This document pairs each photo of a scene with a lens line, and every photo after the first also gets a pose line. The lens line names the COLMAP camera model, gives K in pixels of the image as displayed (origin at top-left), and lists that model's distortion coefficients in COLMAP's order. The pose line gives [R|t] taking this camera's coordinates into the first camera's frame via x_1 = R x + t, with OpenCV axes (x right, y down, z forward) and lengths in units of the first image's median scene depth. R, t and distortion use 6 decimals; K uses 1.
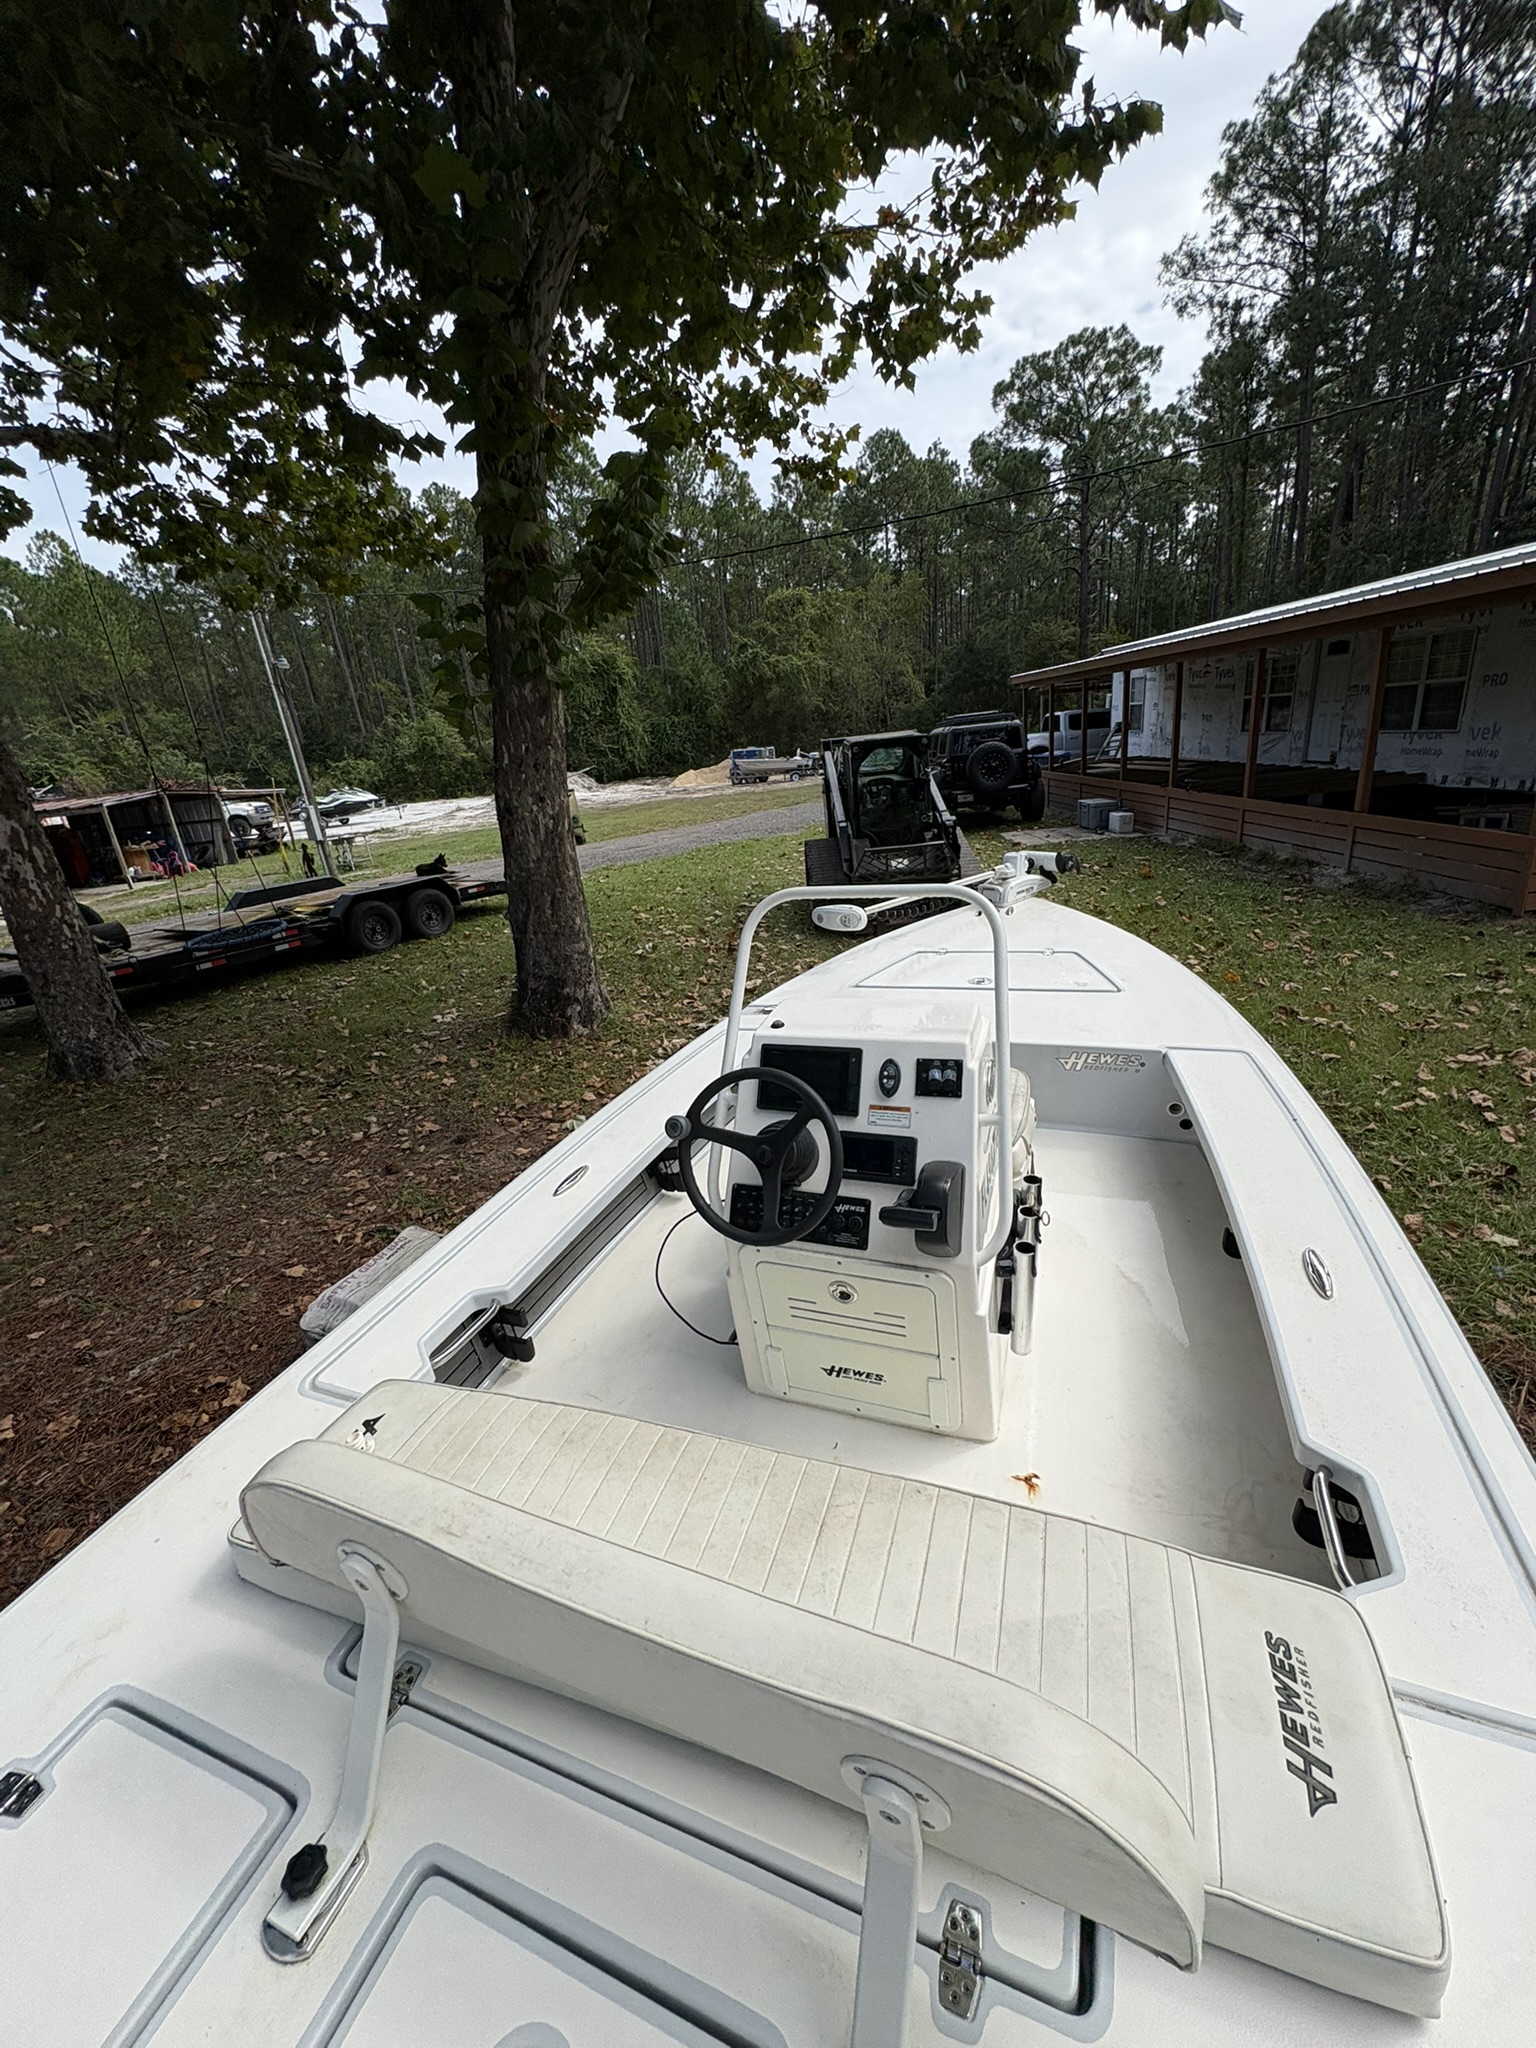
lens RADIAL K [[816.0, 0, 767.9], [0, 816.0, 1021.0], [0, 0, 1]] dist [0.000839, 0.000939]
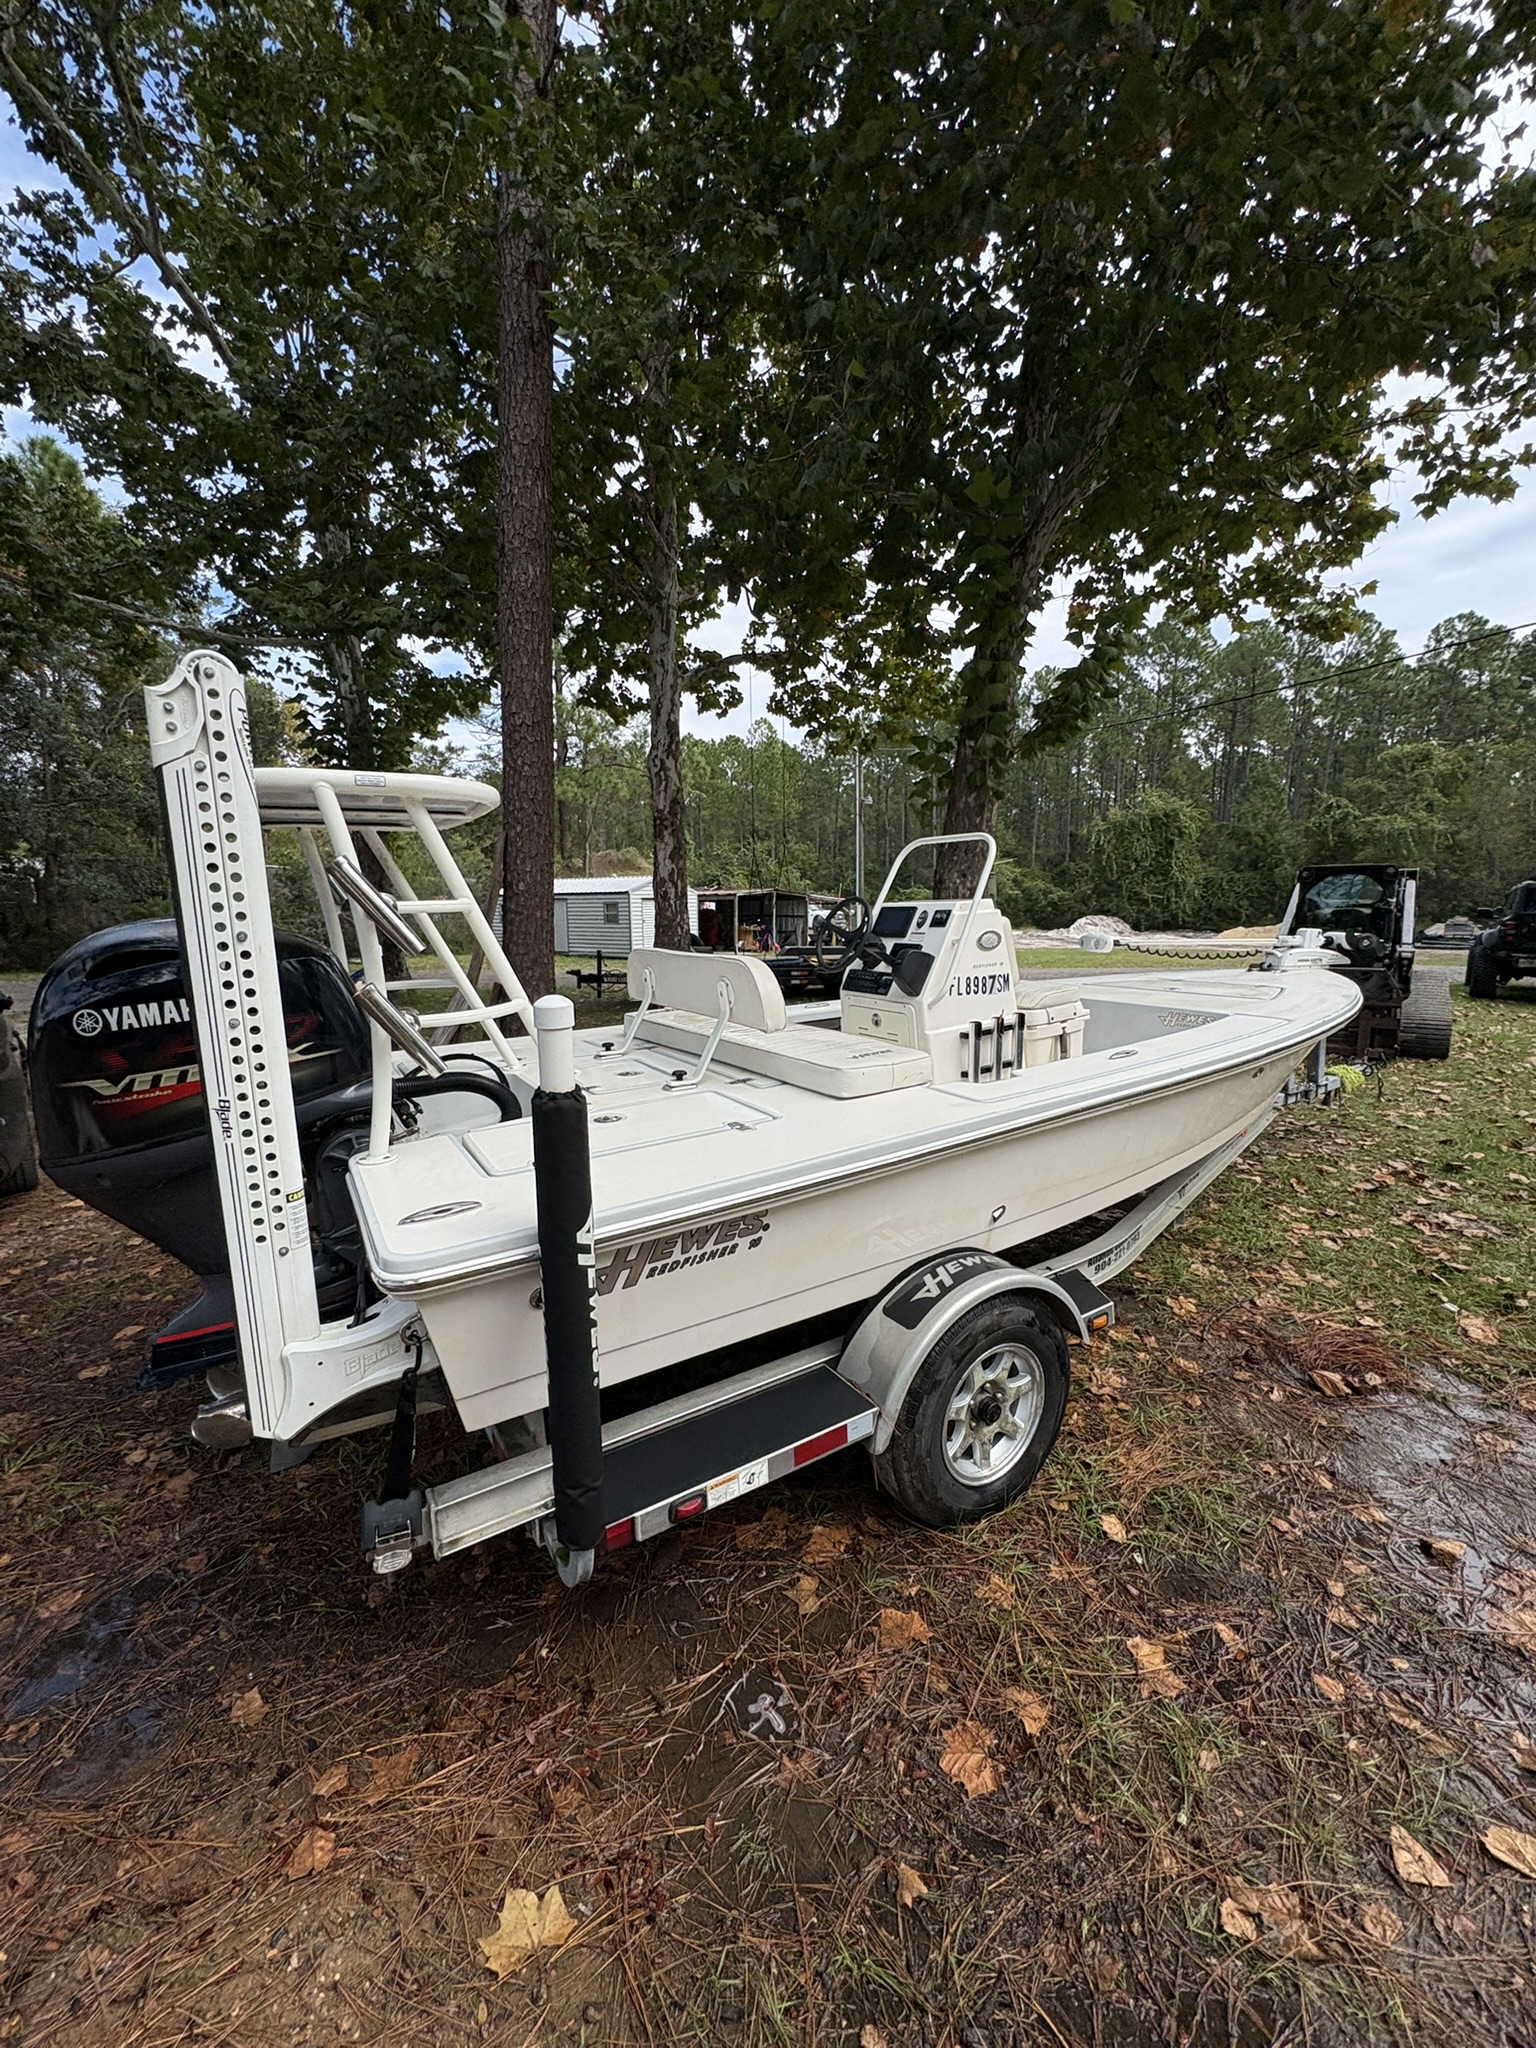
lens RADIAL K [[812.1, 0, 768.3], [0, 812.1, 1024.0], [0, 0, 1]] dist [0.000266, 0.000017]
pose [[0.795656, 0.177214, -0.579246, 0.189211], [-0.270715, 0.959468, -0.078318, 0.103802], [0.541890, 0.219125, 0.811381, -0.138656]]
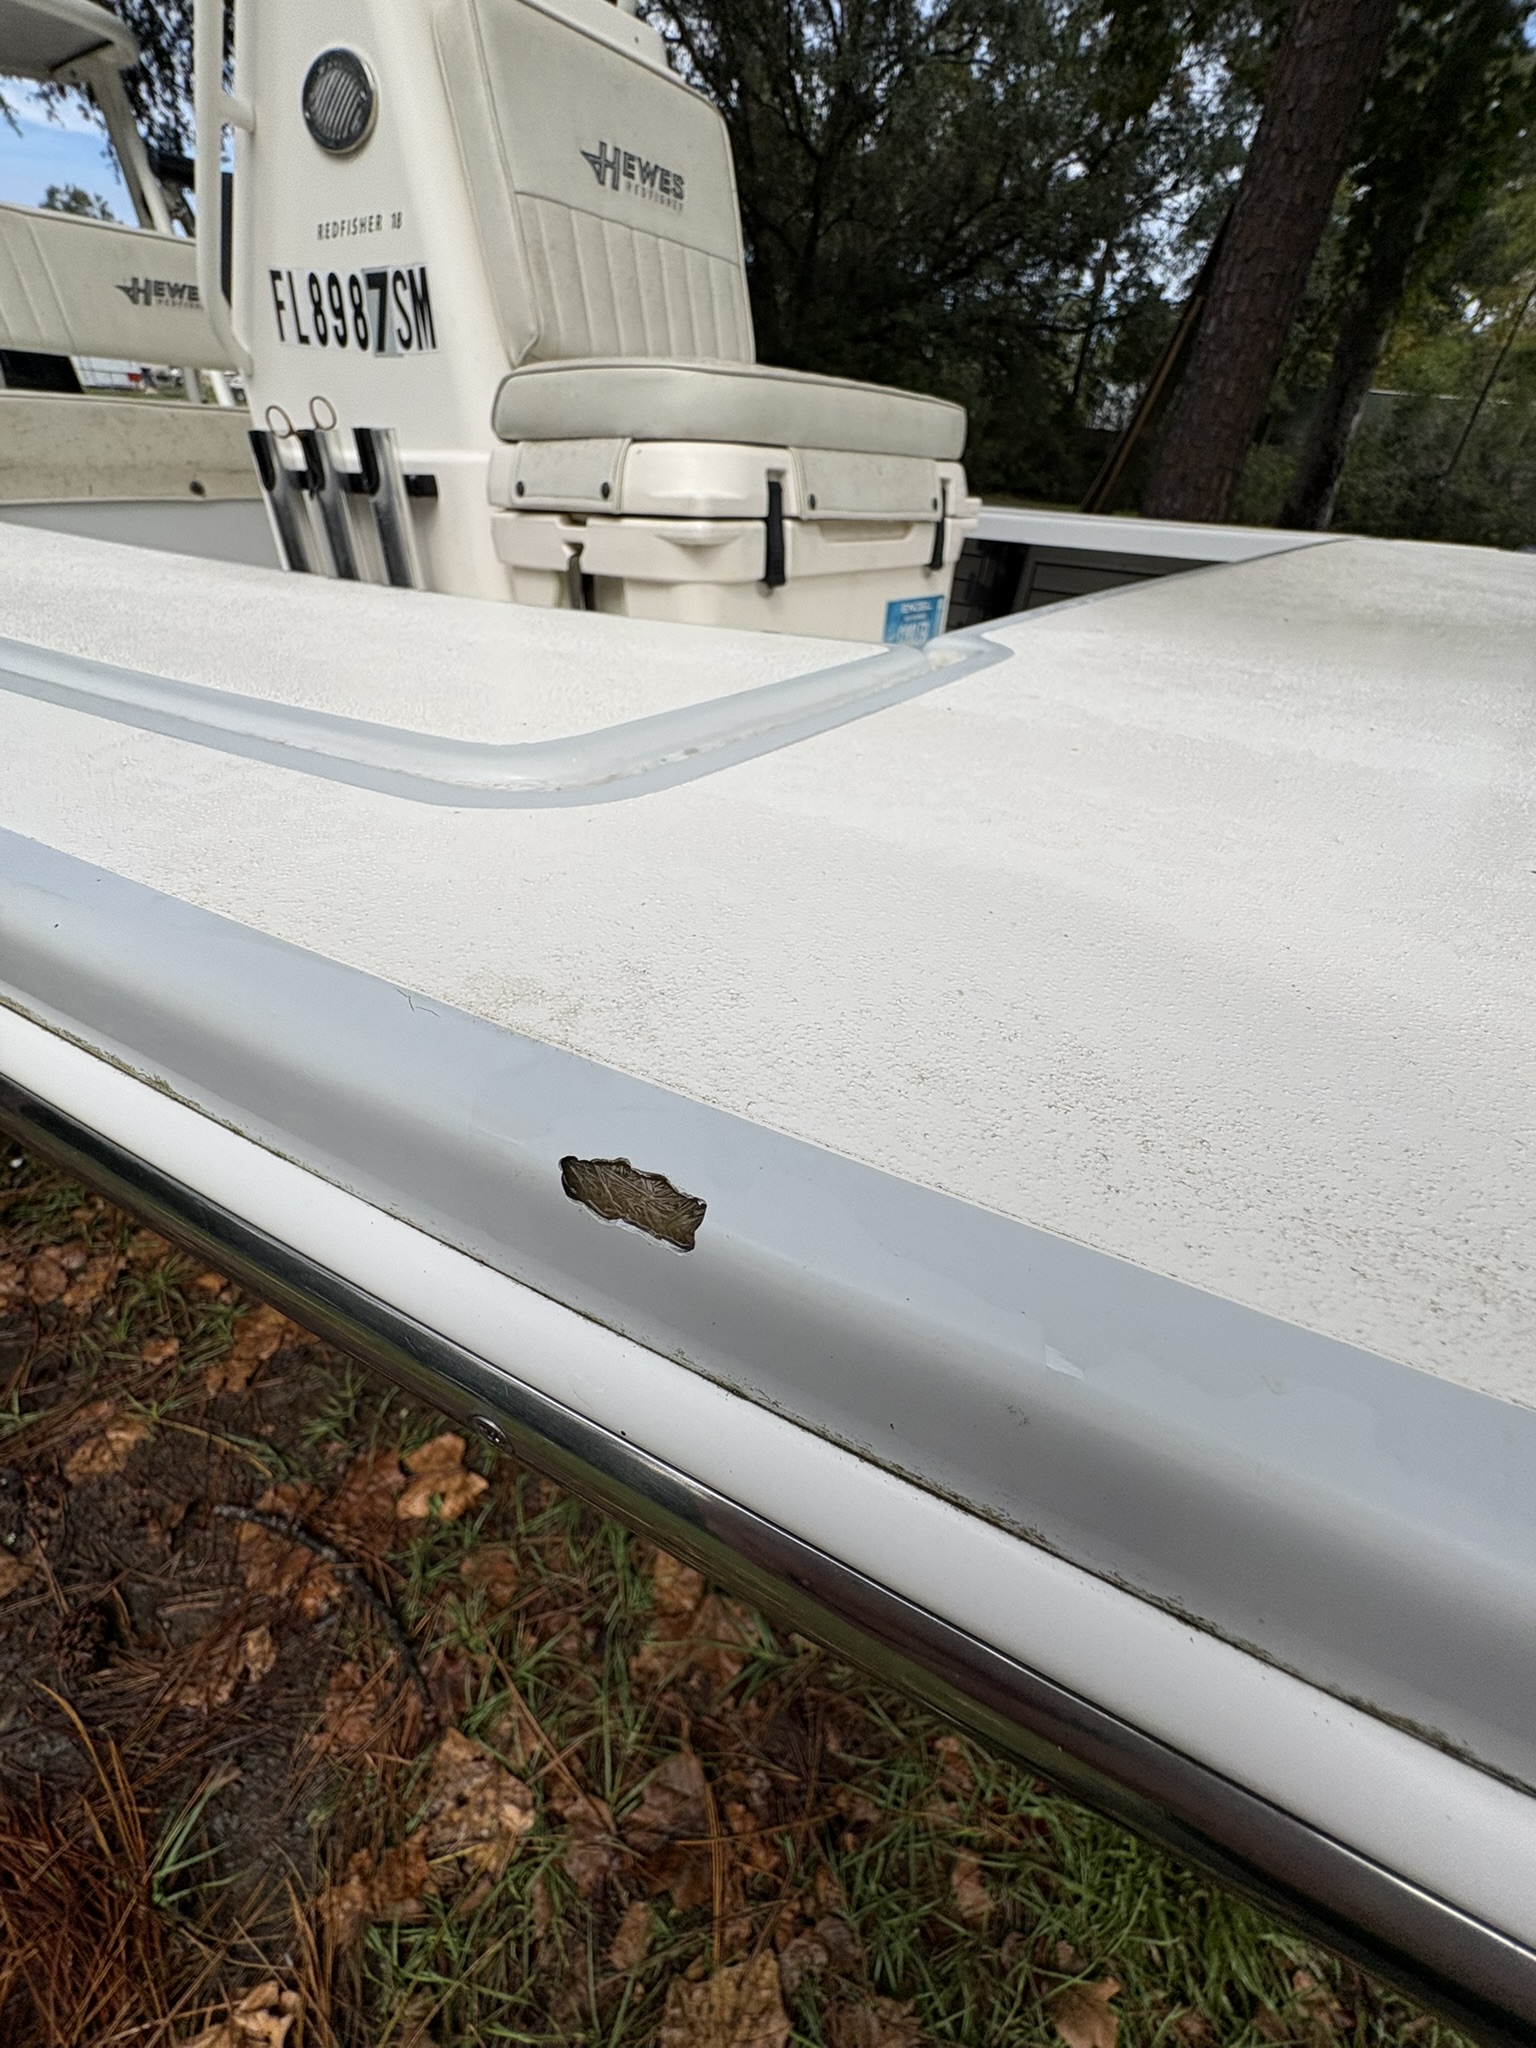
lens RADIAL K [[821.0, 0, 768.0], [0, 821.0, 1020.5], [0, 0, 1]] dist [-0.000400, 0.000040]
pose [[-0.285379, 0.623016, -0.728293, 0.181506], [-0.360559, 0.634280, 0.683876, -0.002240], [0.888007, 0.457756, 0.043624, 0.289114]]
